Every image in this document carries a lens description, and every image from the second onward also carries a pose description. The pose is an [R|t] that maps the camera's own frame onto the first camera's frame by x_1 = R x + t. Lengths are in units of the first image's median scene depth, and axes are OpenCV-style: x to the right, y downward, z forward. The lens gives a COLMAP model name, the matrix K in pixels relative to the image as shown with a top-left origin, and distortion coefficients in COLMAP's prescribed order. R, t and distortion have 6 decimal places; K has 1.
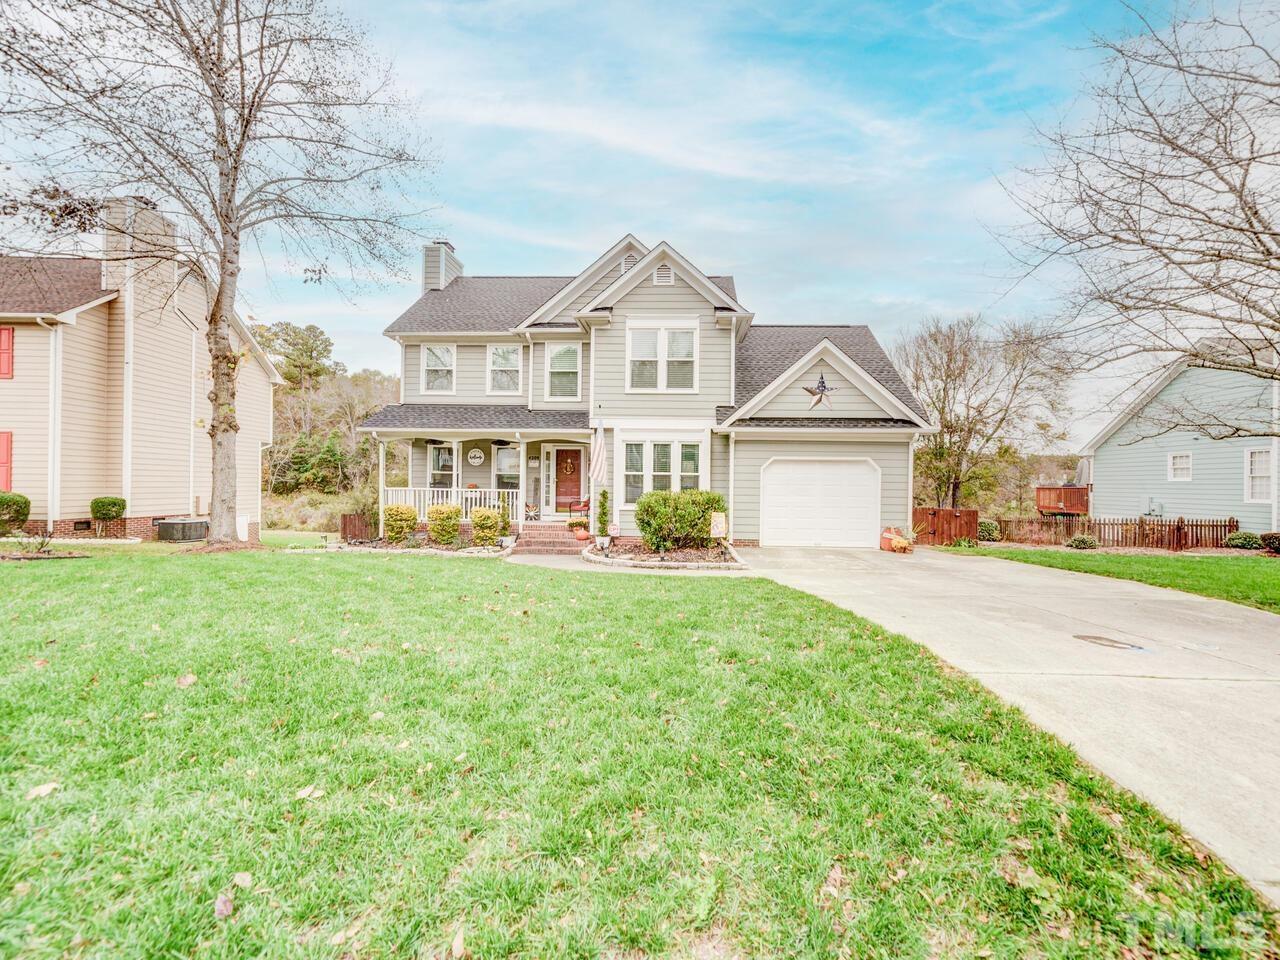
lens RADIAL K [[531.1, 0, 640.4], [0, 531.1, 437.7], [0, 0, 1]] dist [-0.004108, -0.000530]
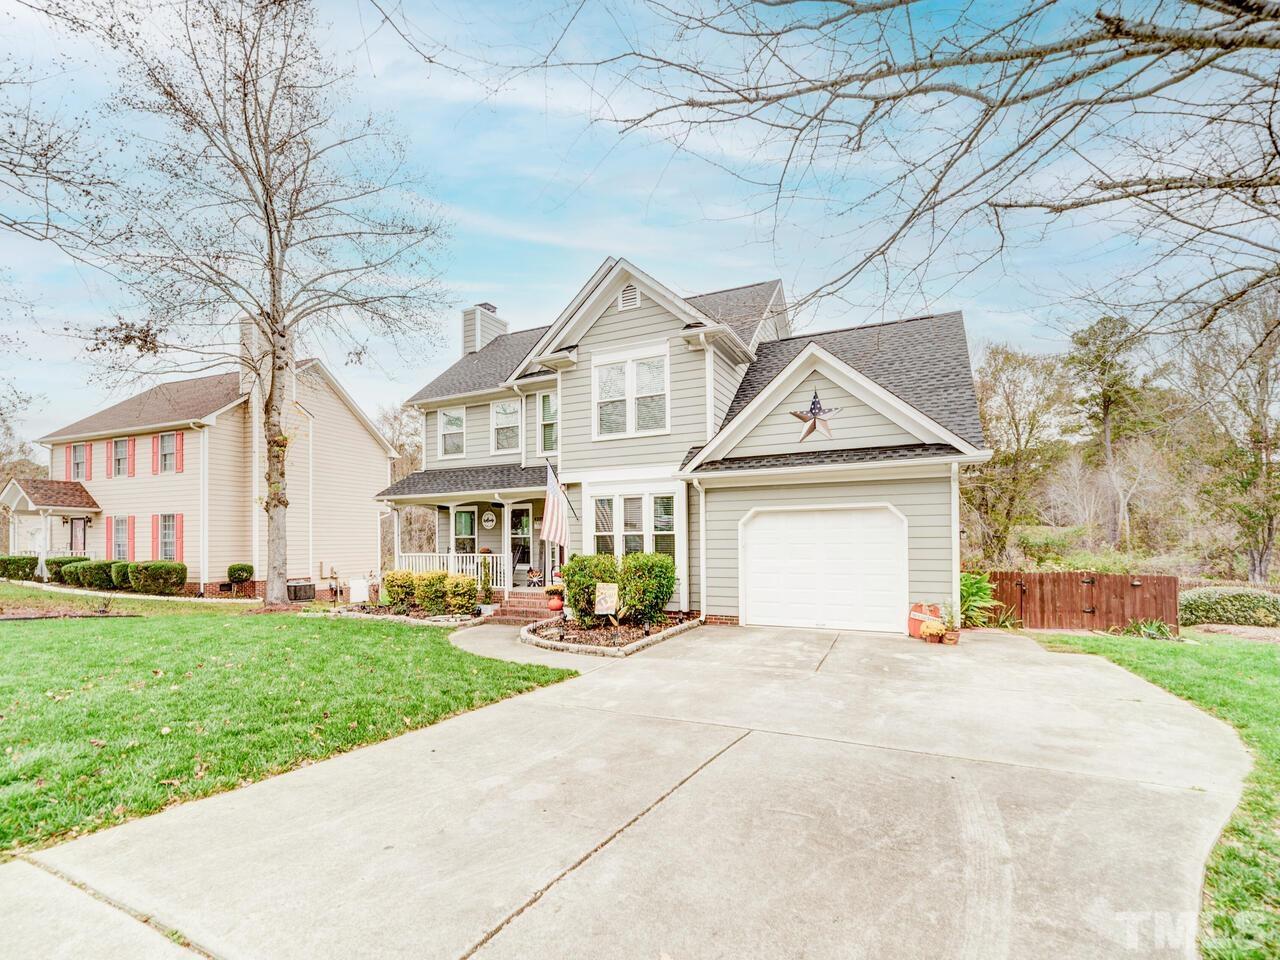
lens RADIAL K [[578.0, 0, 641.4], [0, 578.0, 484.7], [0, 0, 1]] dist [-0.002033, -0.000127]
pose [[0.915430, -0.060000, -0.397979, 0.414815], [0.056762, 0.998189, -0.019925, 0.010112], [0.398454, -0.004350, 0.917178, 0.167200]]
